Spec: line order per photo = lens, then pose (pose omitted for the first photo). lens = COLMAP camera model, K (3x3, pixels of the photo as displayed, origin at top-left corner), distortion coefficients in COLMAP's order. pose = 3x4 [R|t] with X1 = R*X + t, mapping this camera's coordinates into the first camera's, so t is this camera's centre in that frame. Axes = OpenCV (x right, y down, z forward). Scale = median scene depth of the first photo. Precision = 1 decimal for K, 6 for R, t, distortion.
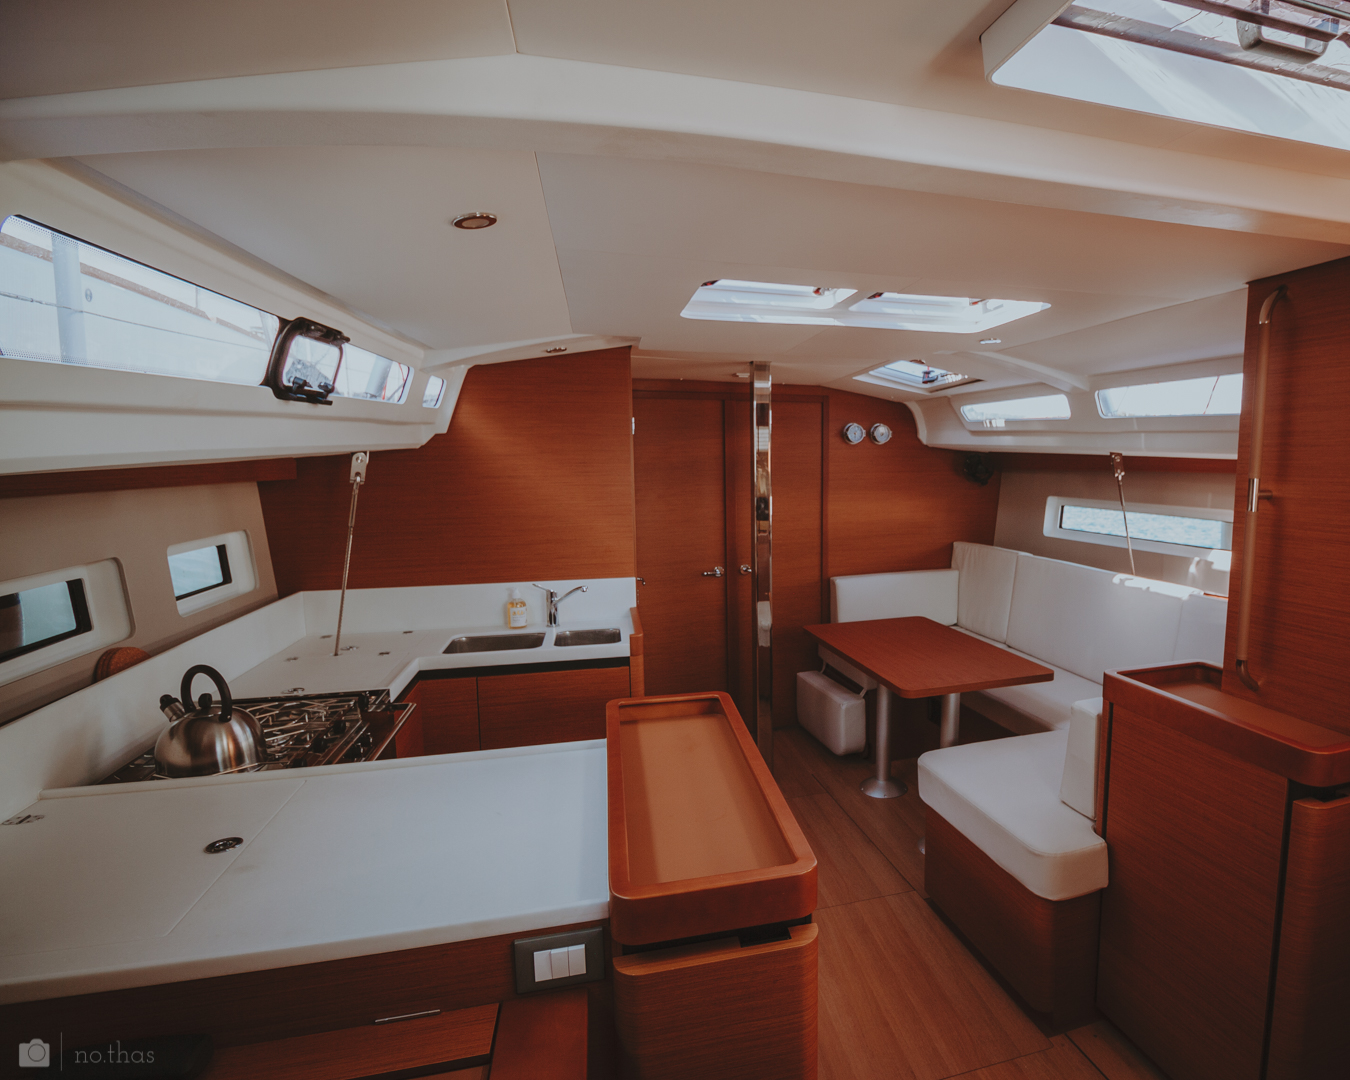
lens RADIAL K [[749.2, 0, 815.4], [0, 749.2, 543.4], [0, 0, 1]] dist [0.002465, -0.014461]
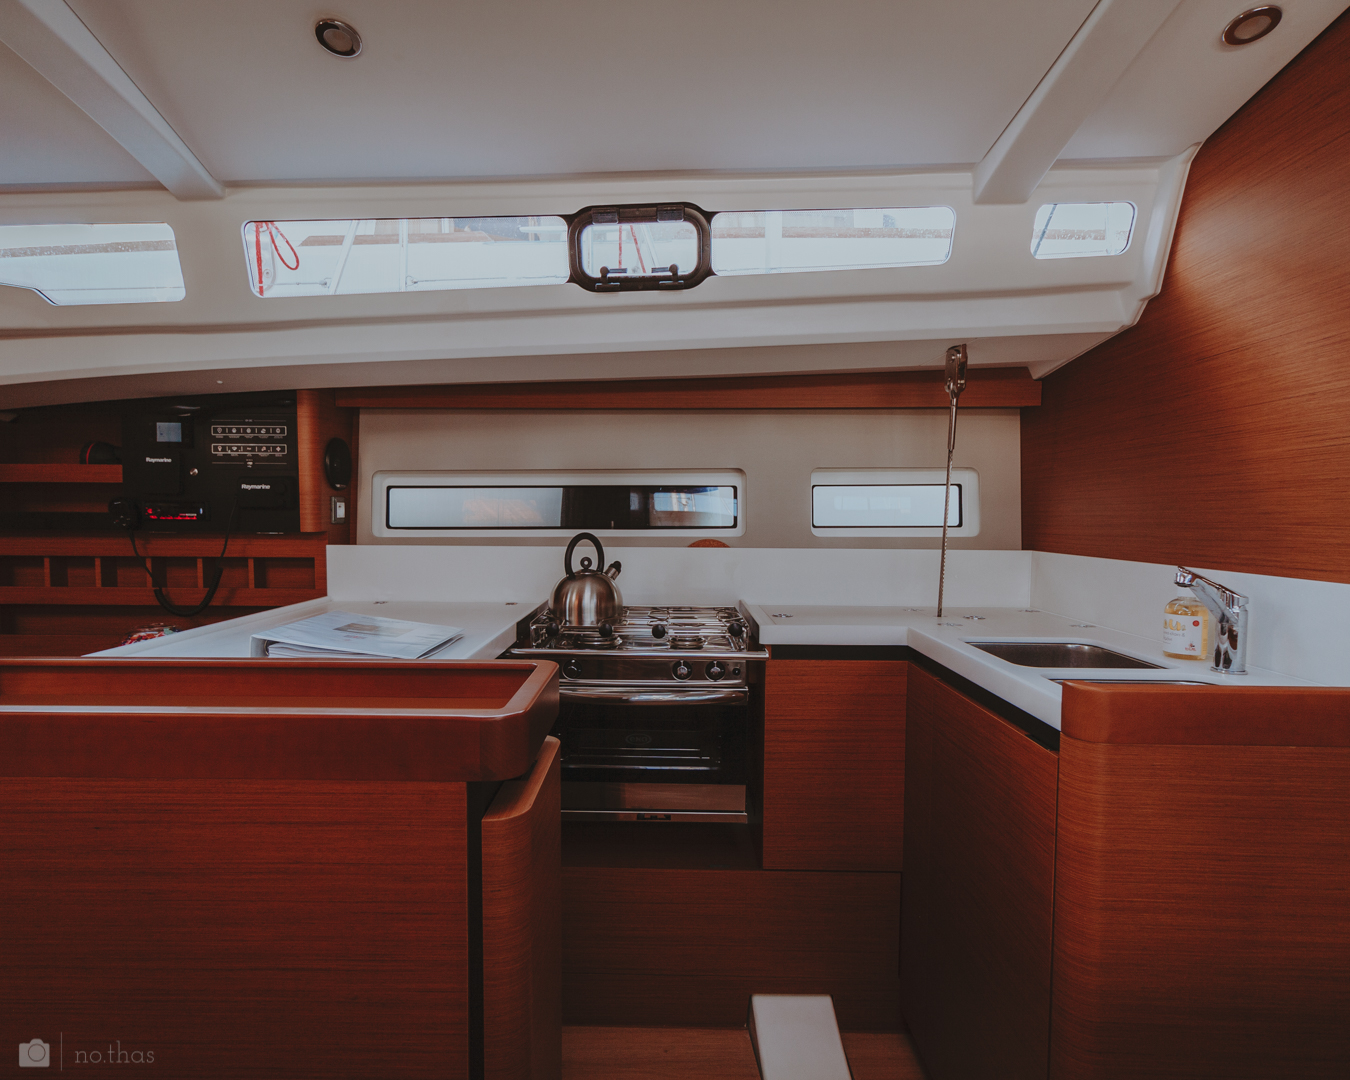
lens RADIAL K [[752.5, 0, 649.5], [0, 752.5, 545.0], [0, 0, 1]] dist [0.003723, 0.000754]
pose [[-0.298143, 0.038166, -0.953758, 0.210620], [-0.116525, 0.990272, 0.076052, 0.051612], [0.947382, 0.133811, -0.290795, 0.969782]]
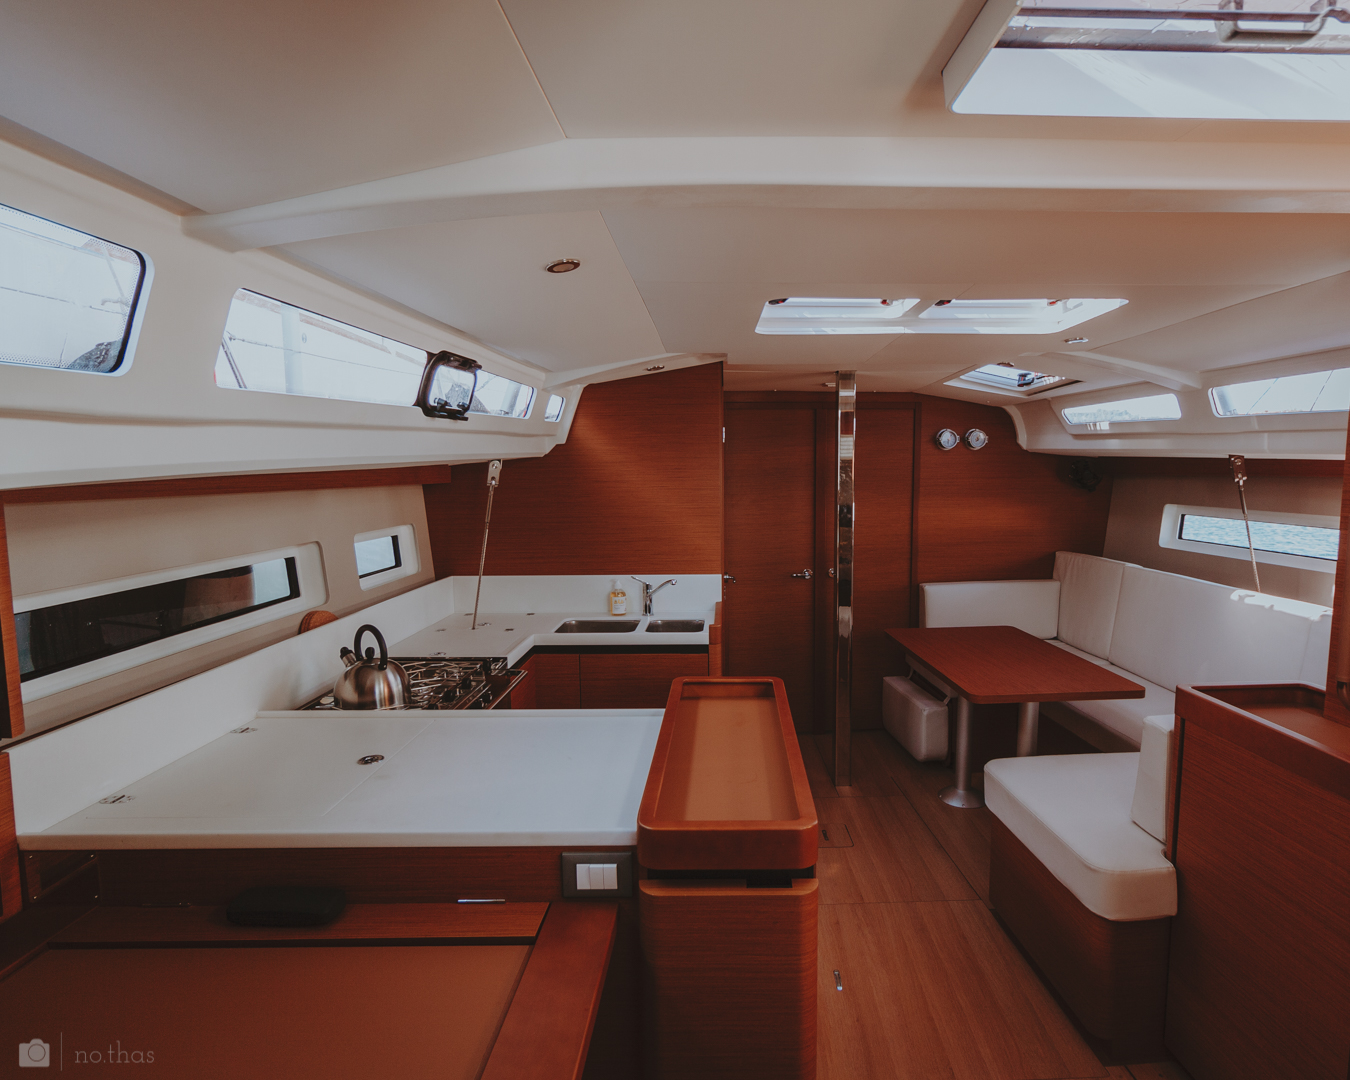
lens RADIAL K [[747.5, 0, 732.1], [0, 747.5, 544.0], [0, 0, 1]] dist [0.000771, 0.000814]
pose [[0.963374, 0.021969, -0.267260, 0.080160], [-0.025132, 0.999649, -0.008420, 0.013145], [0.266981, 0.014828, 0.963588, -0.049895]]
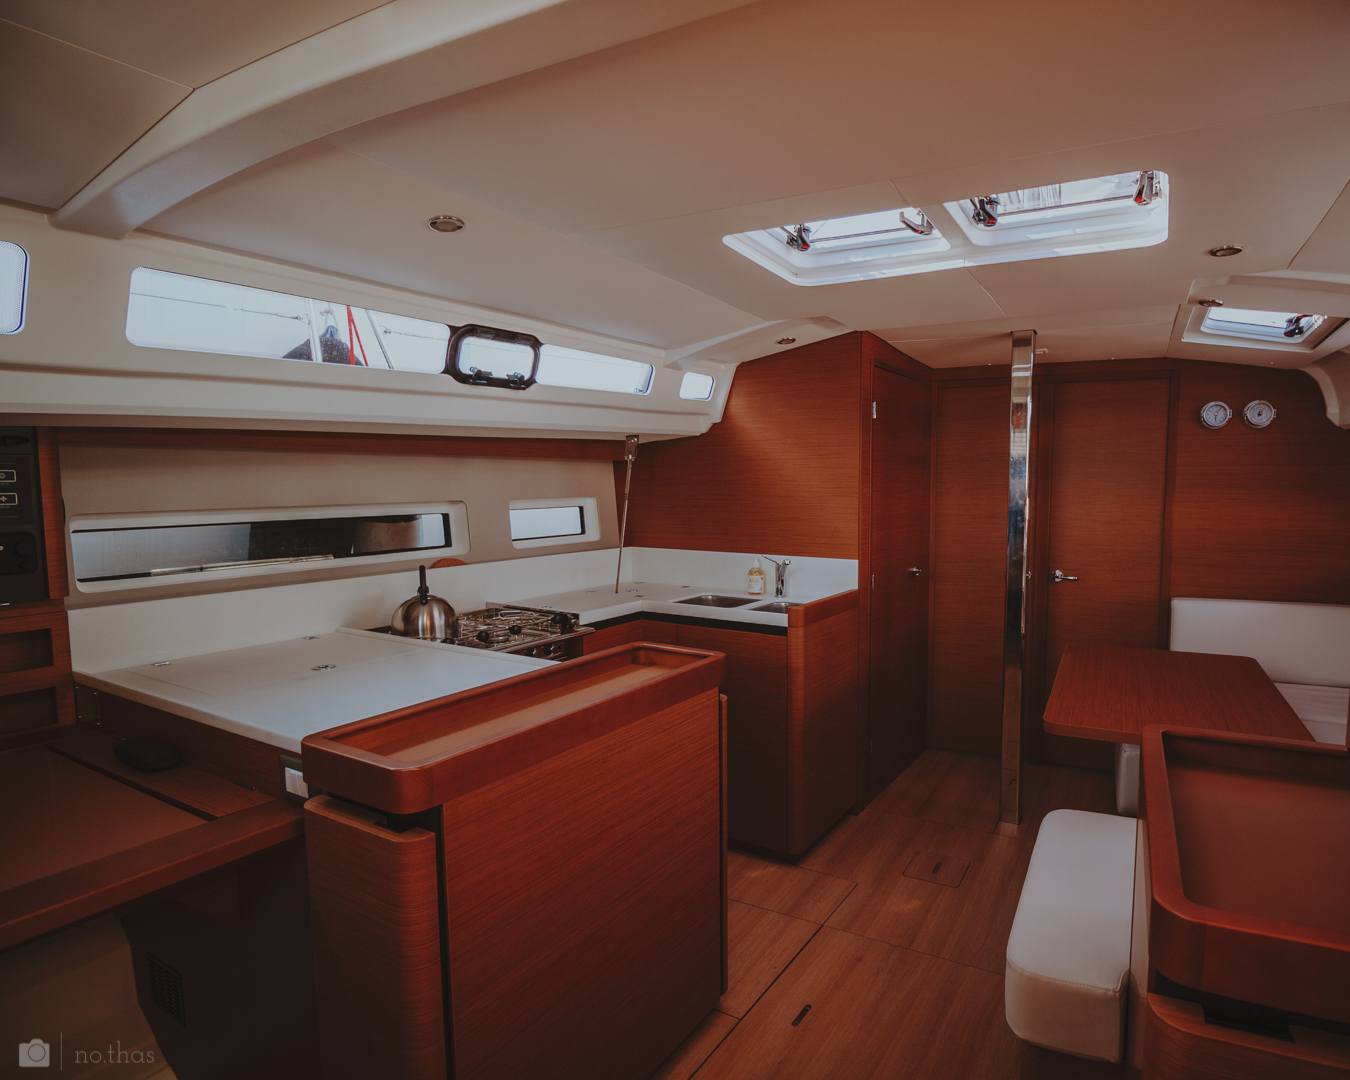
lens RADIAL K [[749.2, 0, 815.4], [0, 749.2, 543.4], [0, 0, 1]] dist [0.002465, -0.014461]
pose [[0.727115, 0.061956, -0.683714, 0.514911], [-0.084122, 0.996455, 0.000834, 0.035036], [0.681342, 0.056909, 0.729749, 0.291753]]
